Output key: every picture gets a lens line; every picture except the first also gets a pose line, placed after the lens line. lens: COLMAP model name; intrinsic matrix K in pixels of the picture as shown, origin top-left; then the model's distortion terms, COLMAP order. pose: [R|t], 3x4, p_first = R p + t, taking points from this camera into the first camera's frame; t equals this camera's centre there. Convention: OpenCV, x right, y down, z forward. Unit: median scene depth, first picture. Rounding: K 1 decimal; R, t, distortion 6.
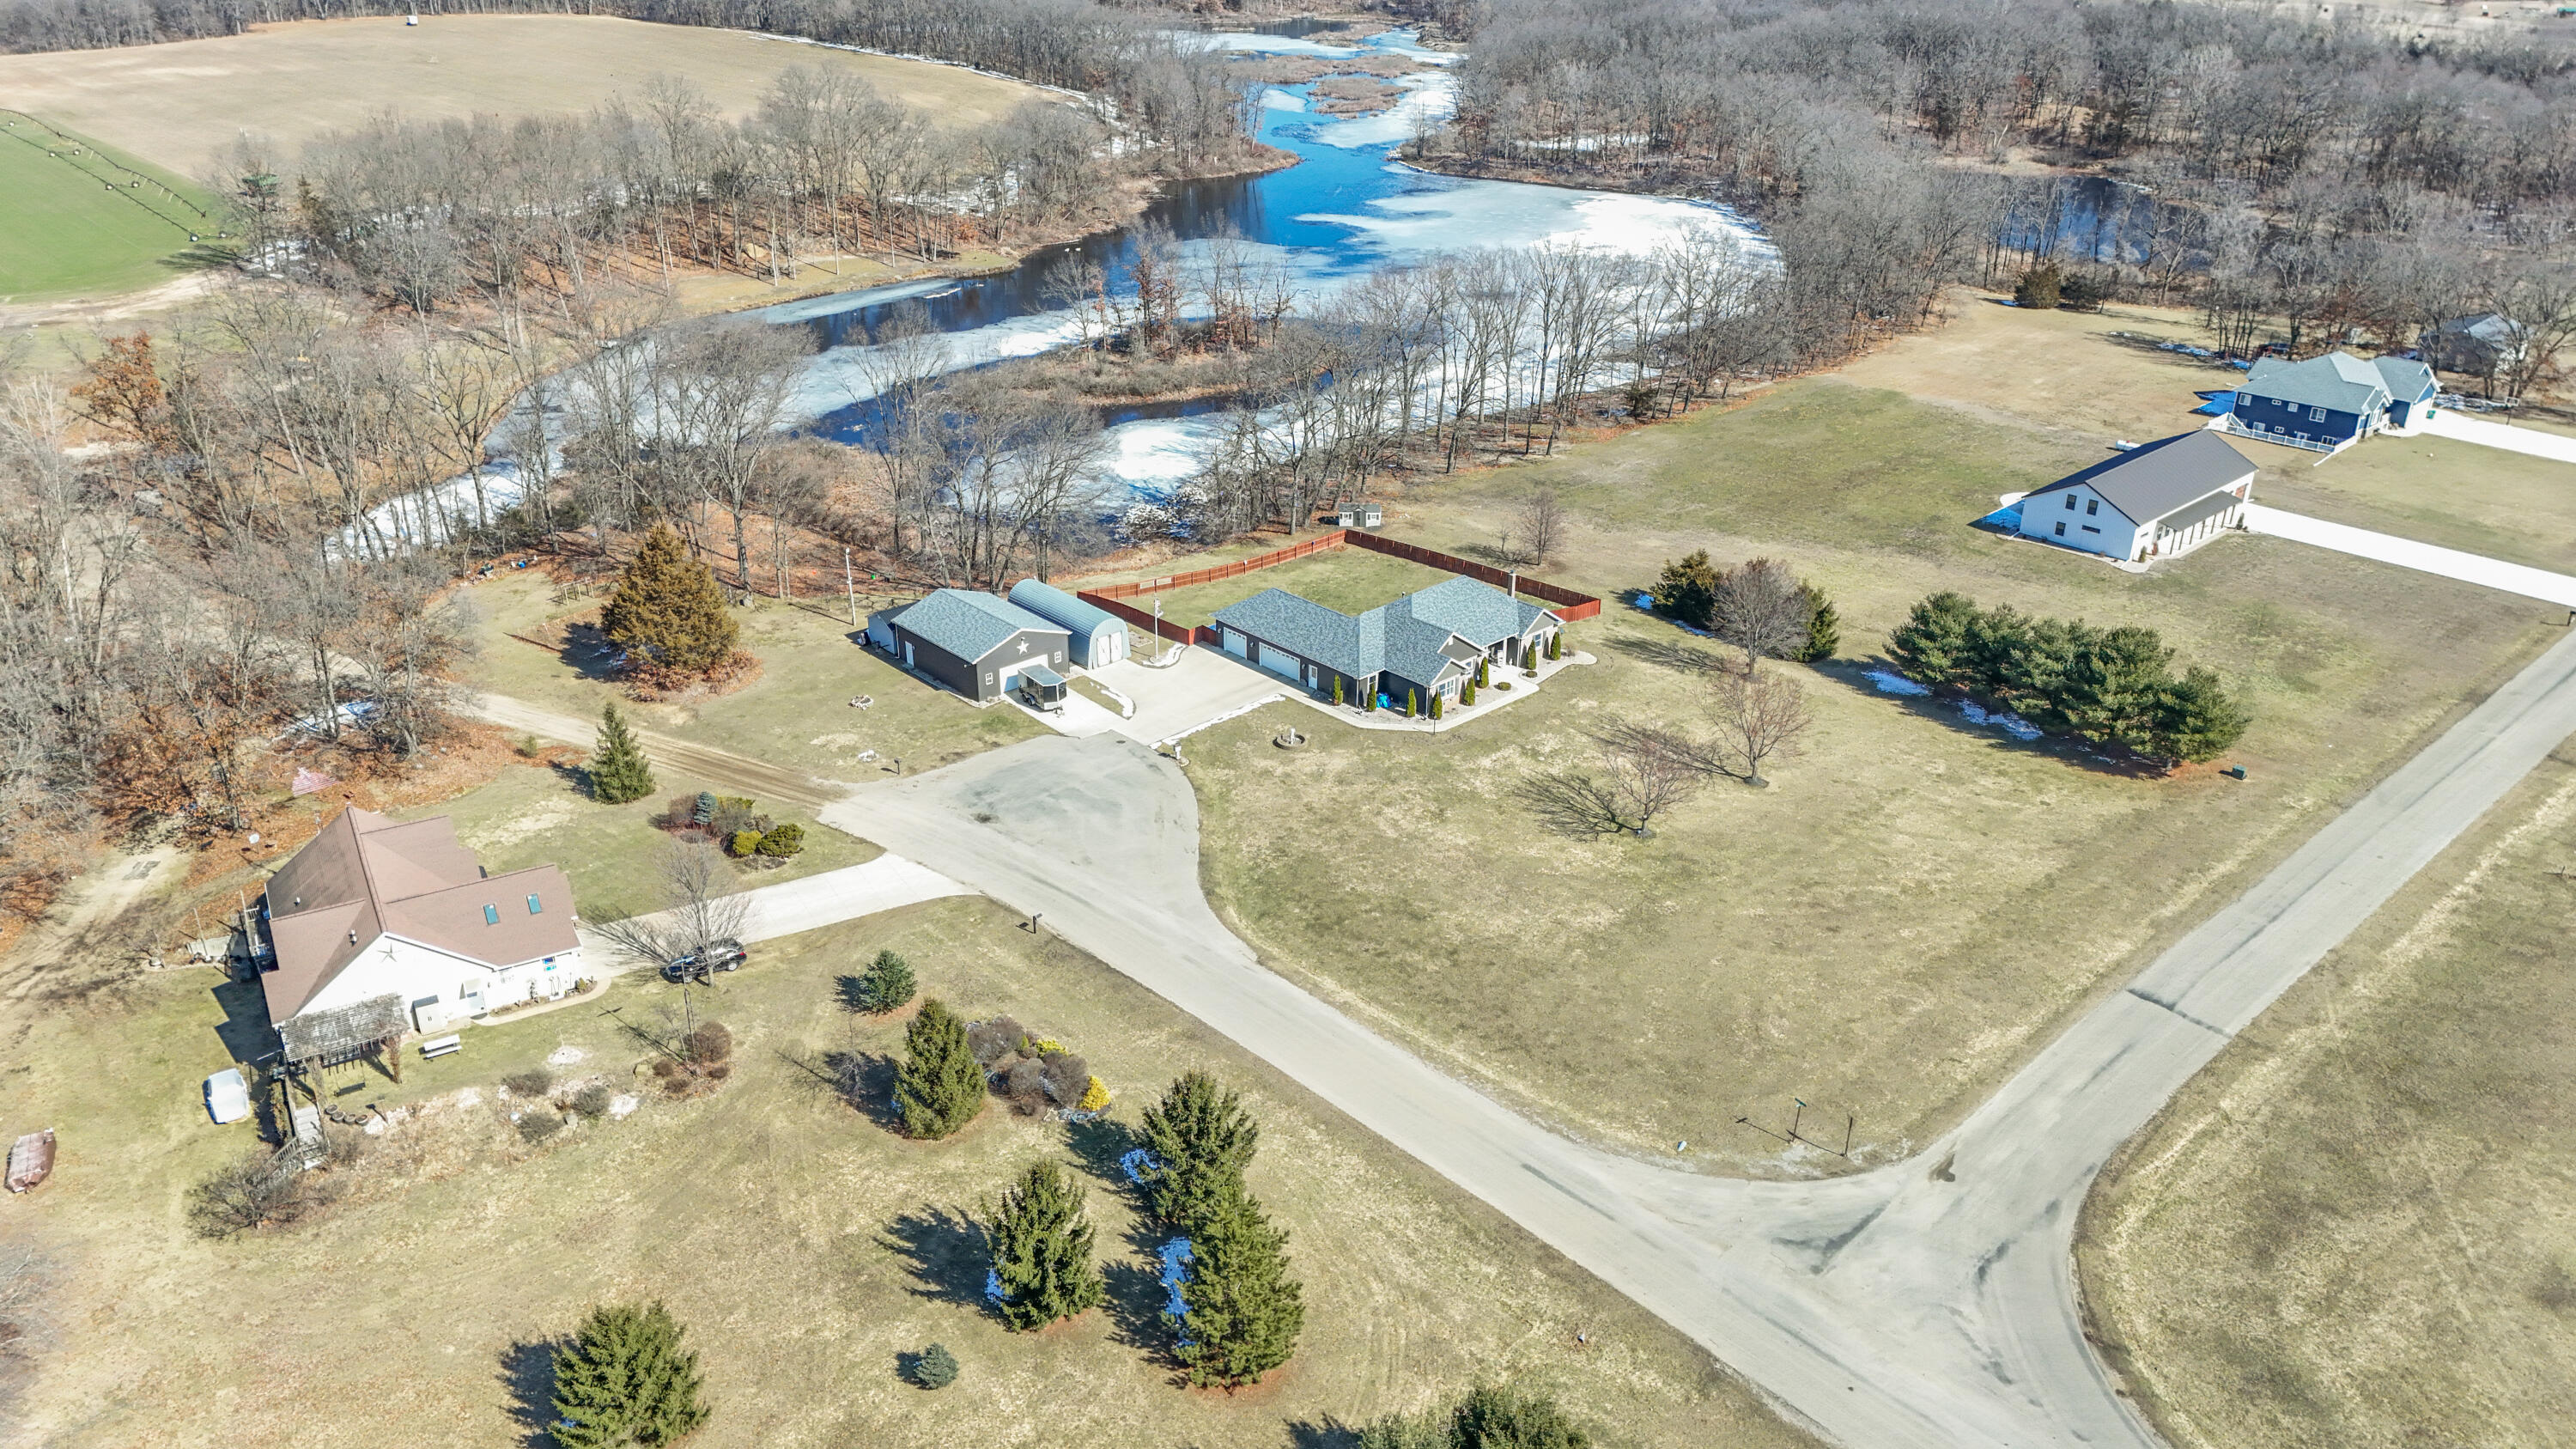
lens RADIAL K [[1892.2, 0, 1304.0], [0, 1892.2, 727.2], [0, 0, 1]] dist [0.085905, -0.074206]
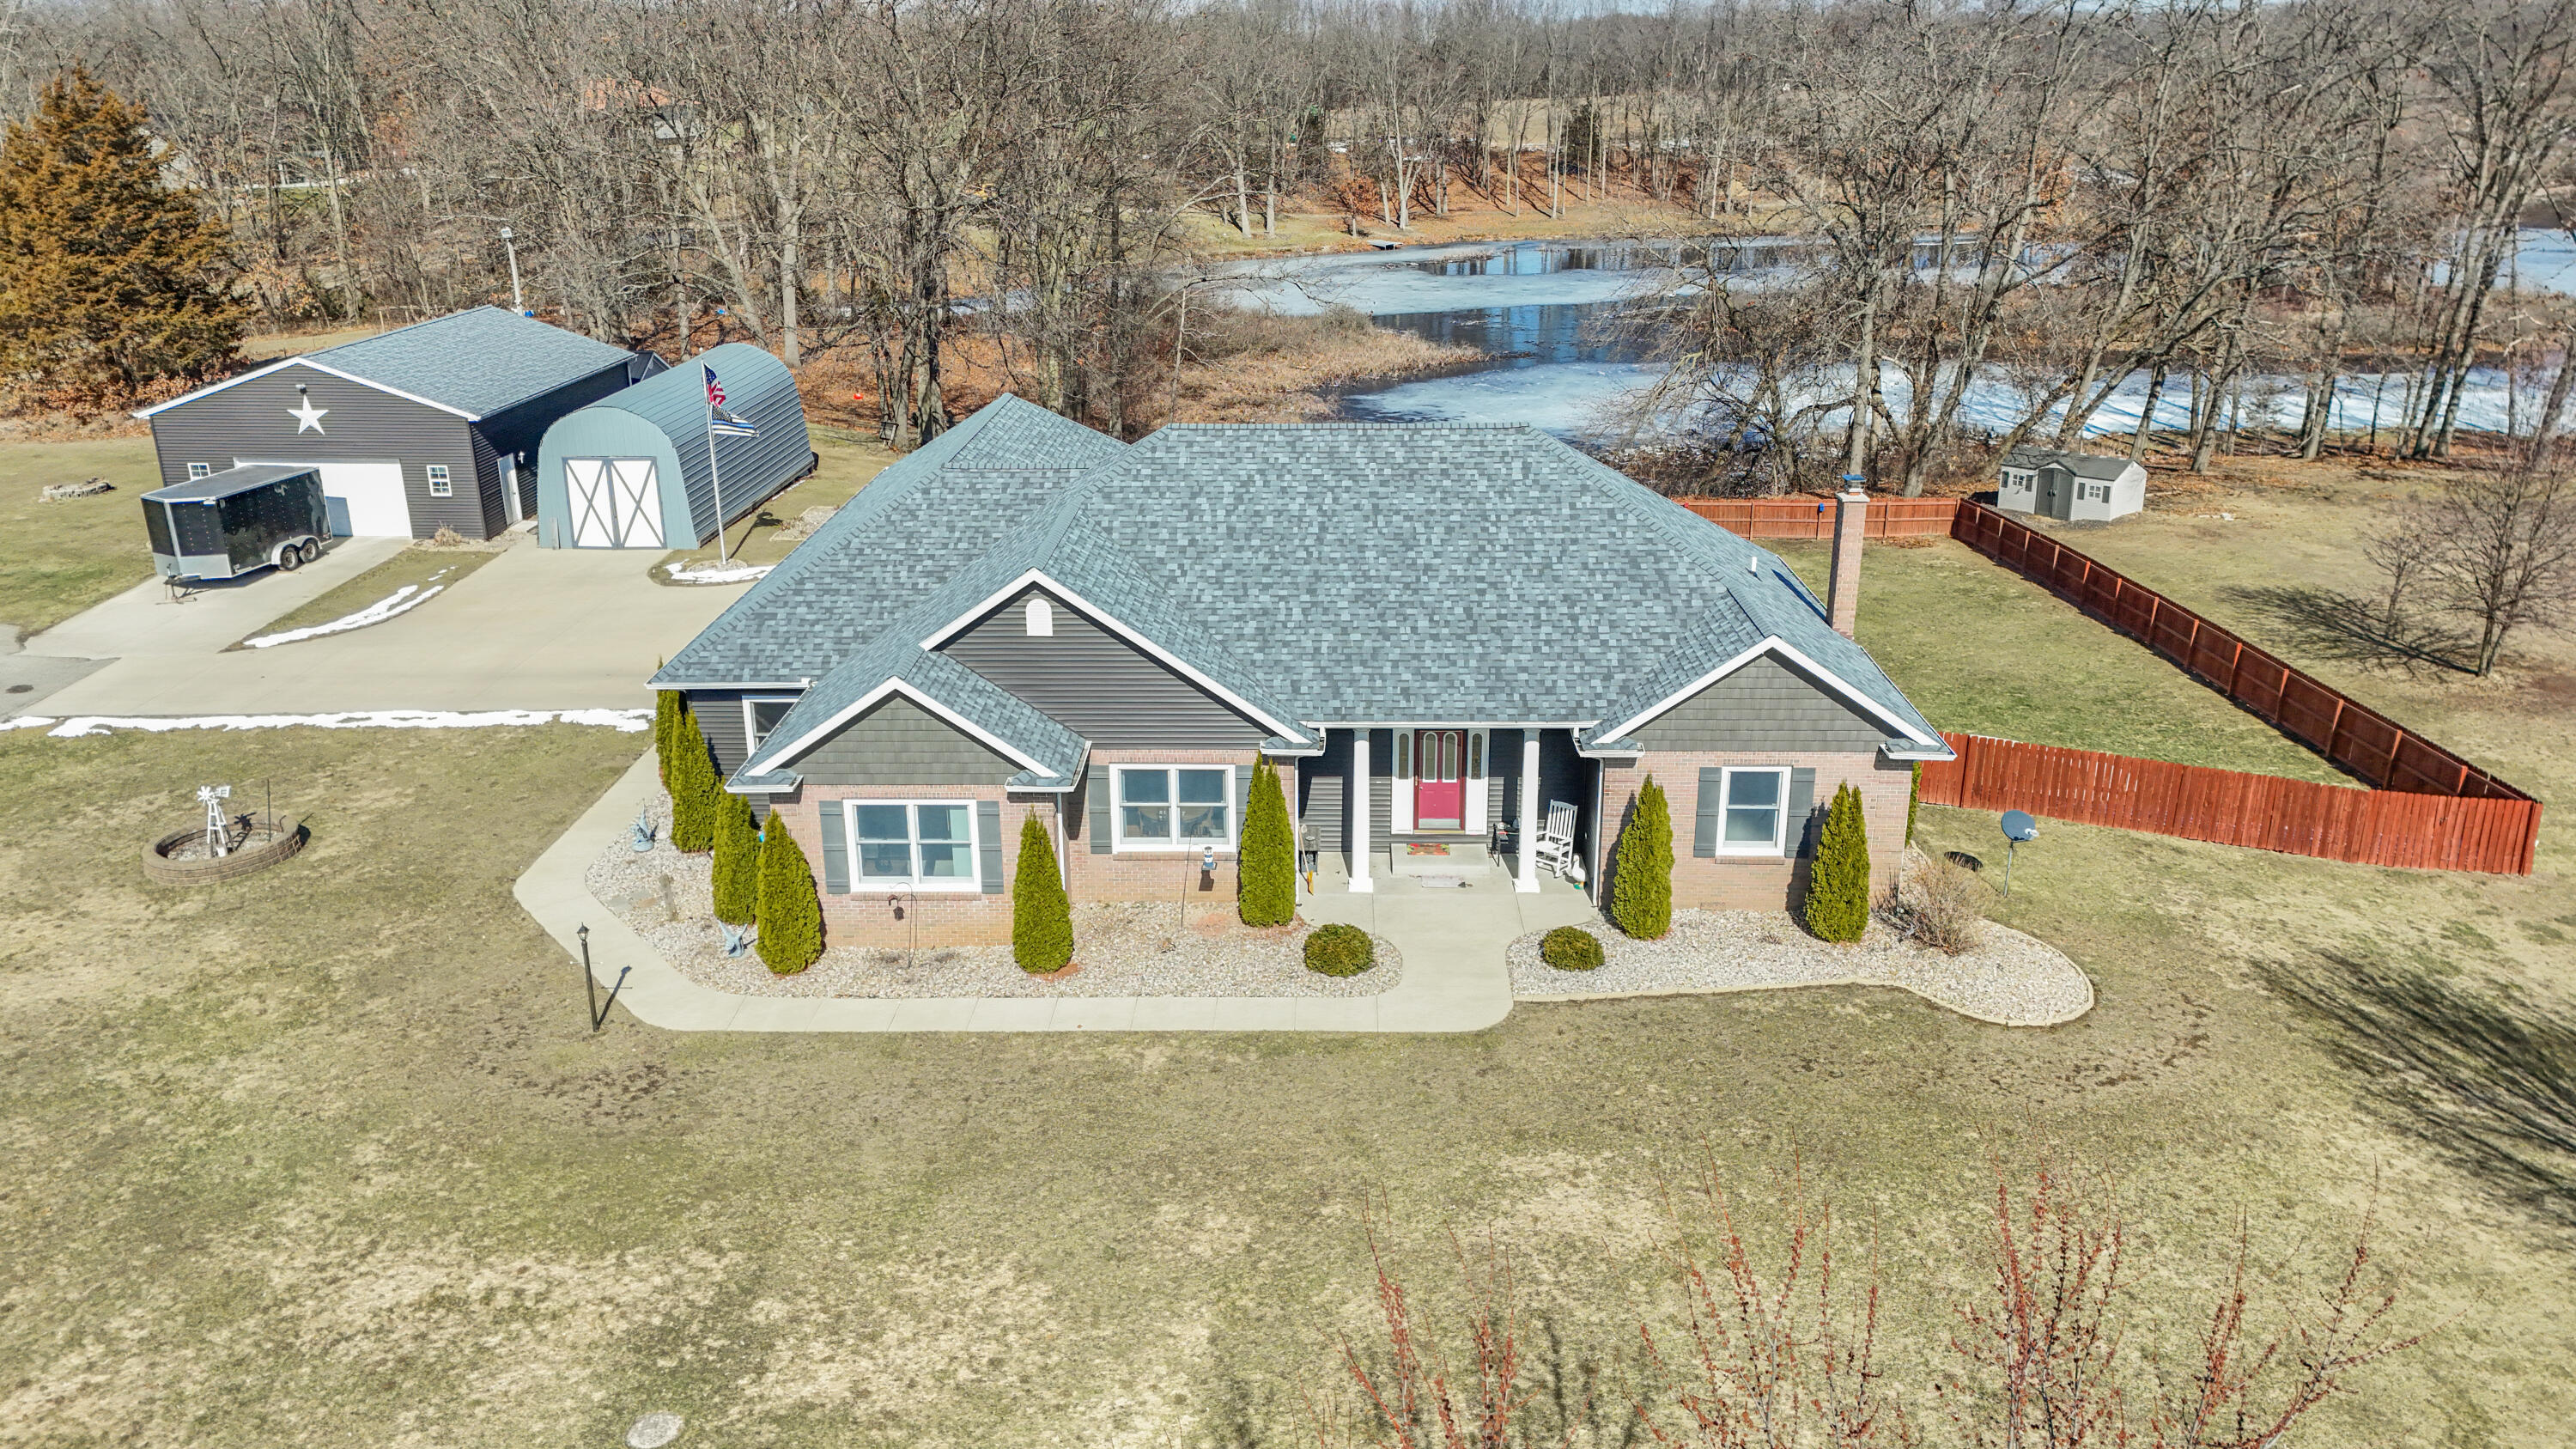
lens RADIAL K [[1879.0, 0, 1289.0], [0, 1879.0, 718.4], [0, 0, 1]] dist [0.089593, -0.083535]
pose [[0.703188, 0.220257, -0.676028, 0.226928], [-0.290936, 0.956700, 0.009079, -0.044784], [0.648755, 0.190296, 0.736820, 0.870473]]
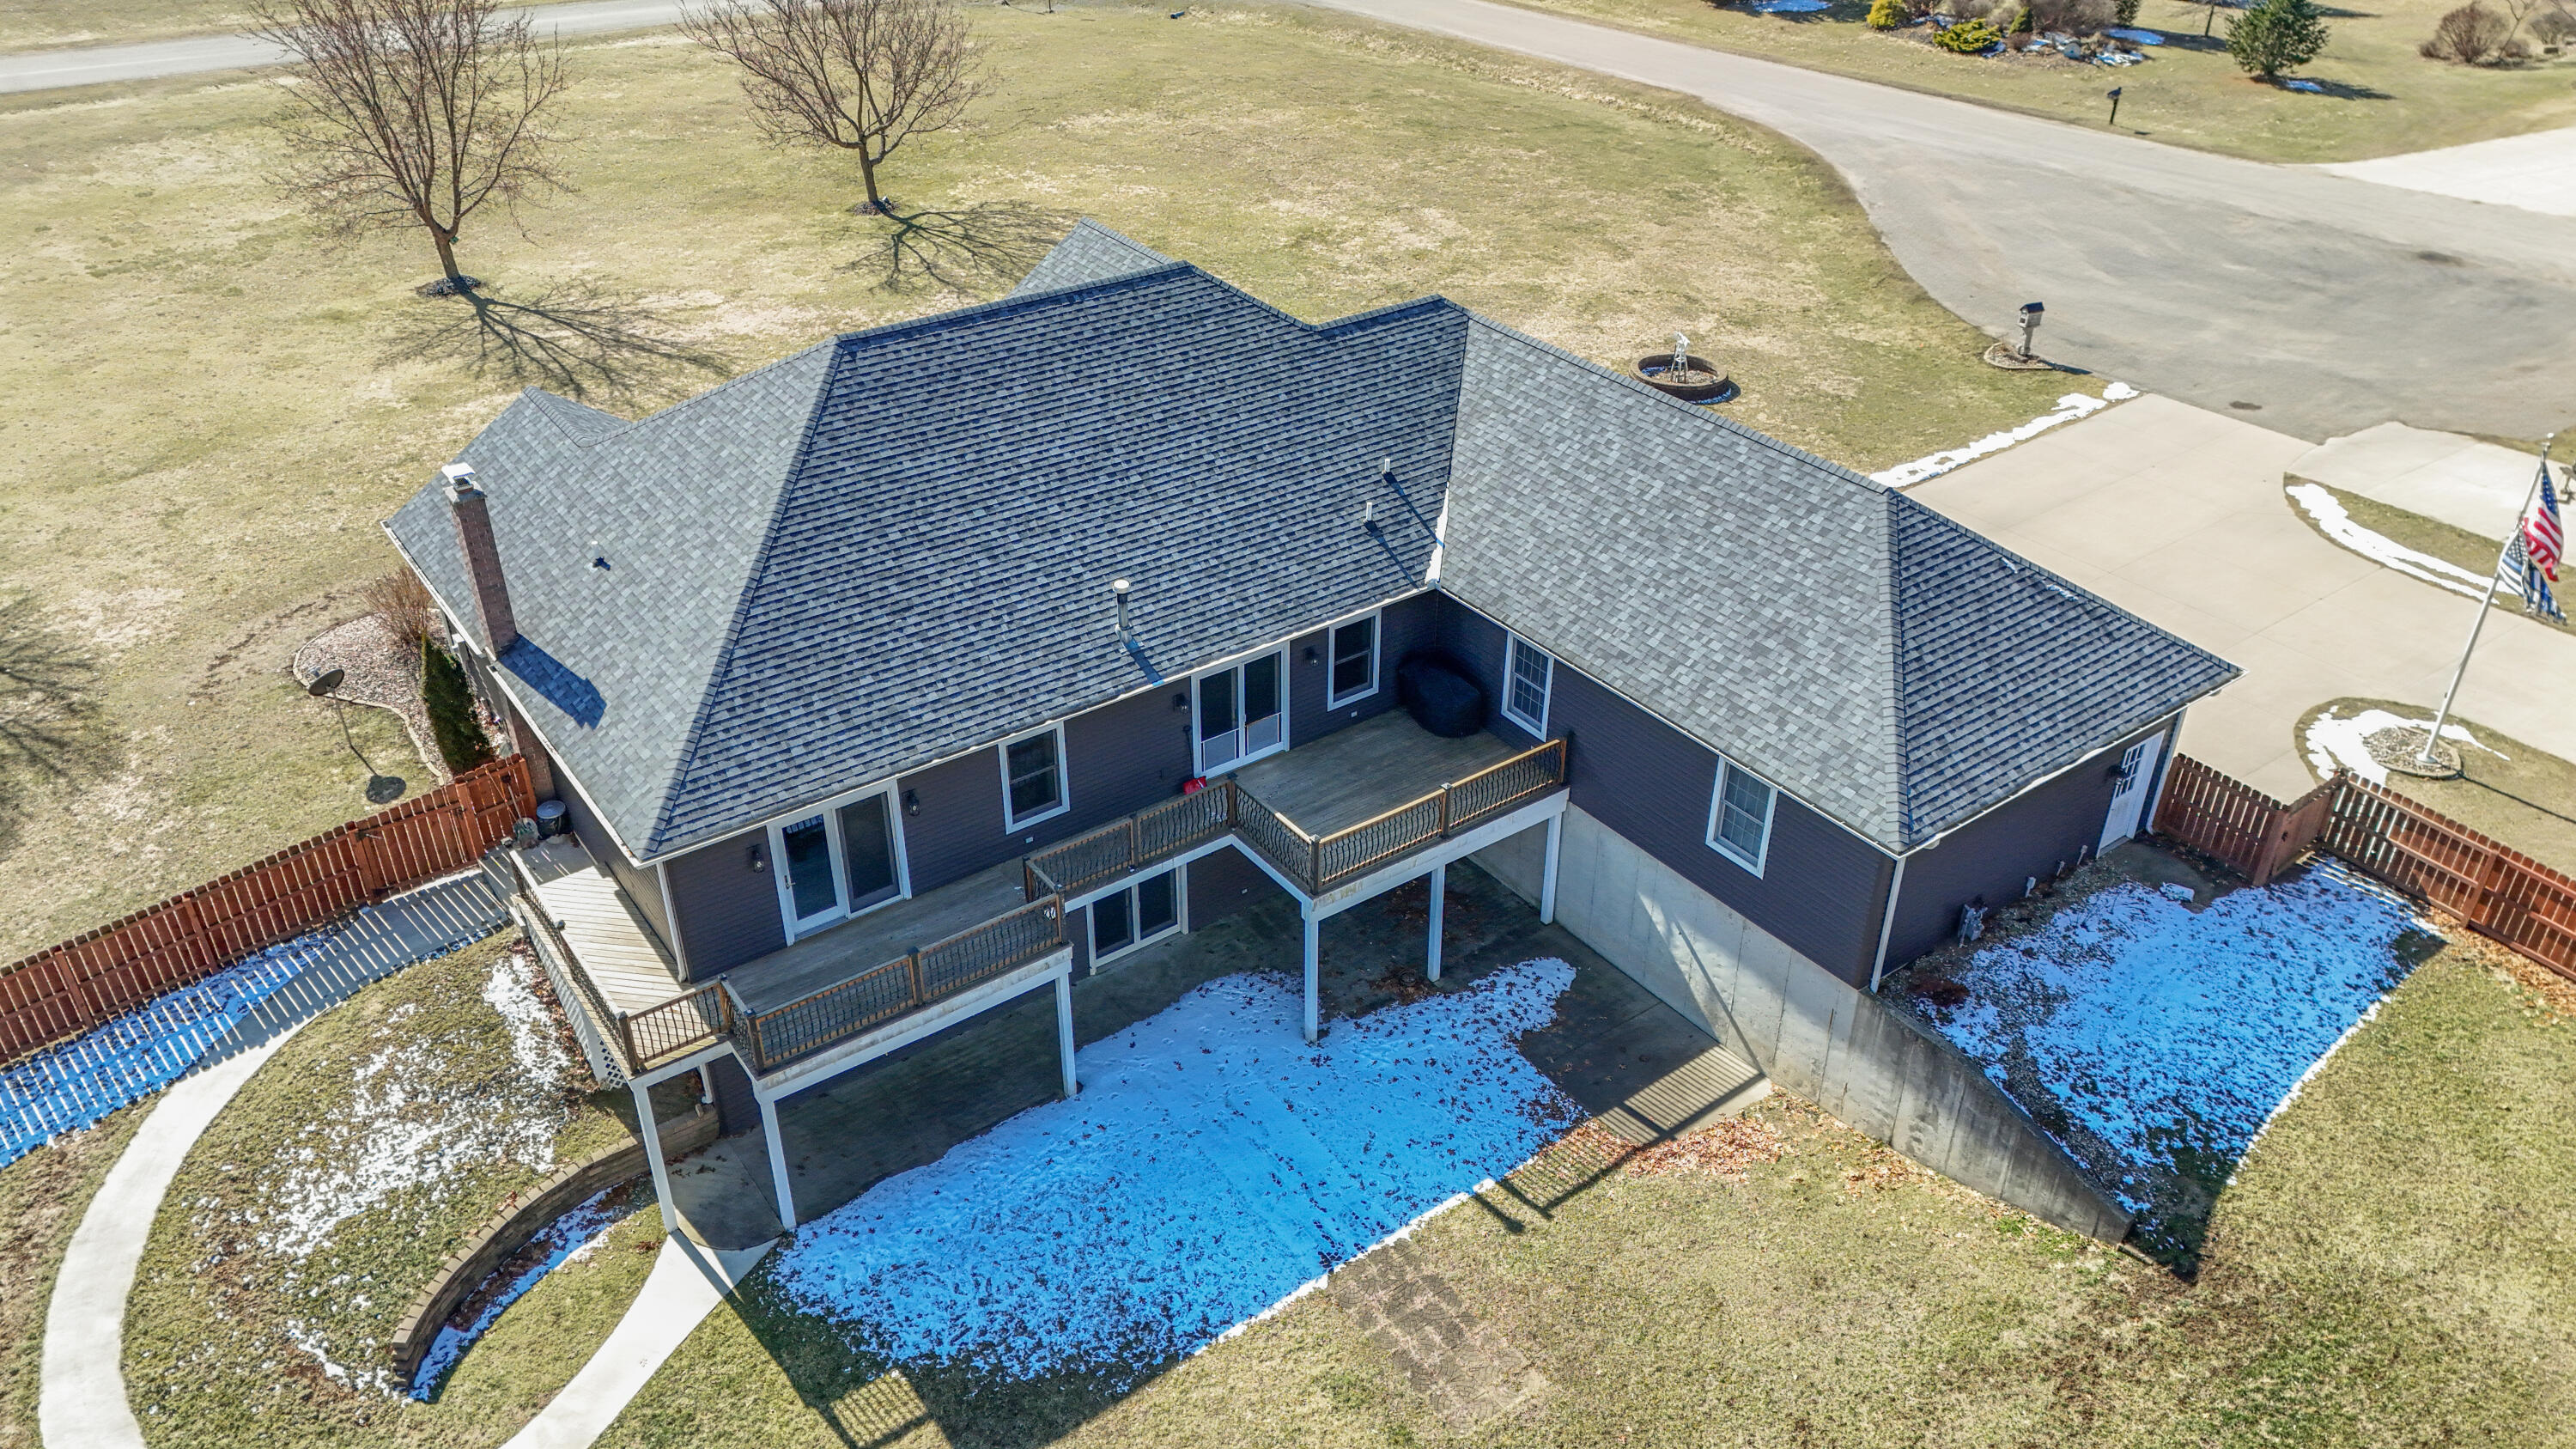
lens RADIAL K [[1879.0, 0, 1289.0], [0, 1879.0, 718.4], [0, 0, 1]] dist [0.089593, -0.083535]
pose [[-0.990668, -0.084014, 0.107324, 0.018853], [0.044232, 0.546634, 0.836203, -0.222091], [-0.128920, 0.833147, -0.537816, 1.176289]]
